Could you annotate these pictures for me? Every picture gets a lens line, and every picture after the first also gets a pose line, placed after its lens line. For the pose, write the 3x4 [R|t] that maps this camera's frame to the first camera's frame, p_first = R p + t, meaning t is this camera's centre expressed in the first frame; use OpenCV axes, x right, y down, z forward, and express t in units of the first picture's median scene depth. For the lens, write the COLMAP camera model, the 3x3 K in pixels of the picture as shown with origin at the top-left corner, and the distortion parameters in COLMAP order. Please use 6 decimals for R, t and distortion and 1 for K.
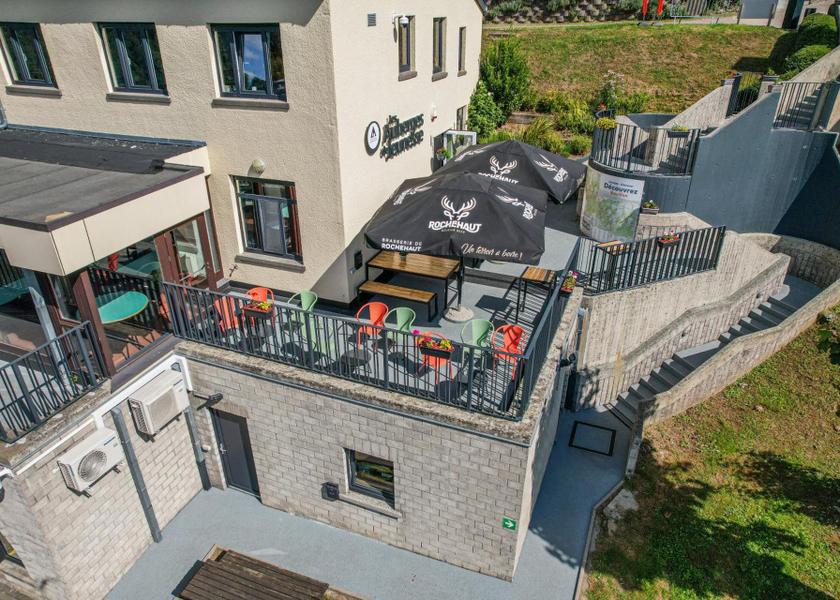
lens RADIAL K [[572.0, 0, 420.0], [0, 572.0, 300.0], [0, 0, 1]] dist [-0.072578, 0.053527]
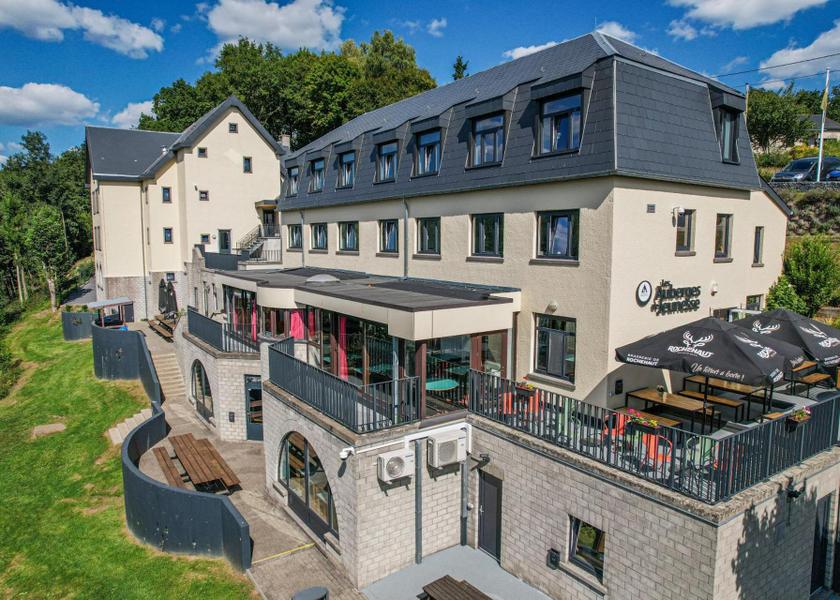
lens RADIAL K [[572.0, 0, 420.0], [0, 572.0, 300.0], [0, 0, 1]] dist [-0.072578, 0.053527]
pose [[0.830143, 0.059900, -0.554324, 0.220990], [-0.260155, 0.920962, -0.290083, 0.245078], [0.493135, 0.385020, 0.780113, -0.248891]]
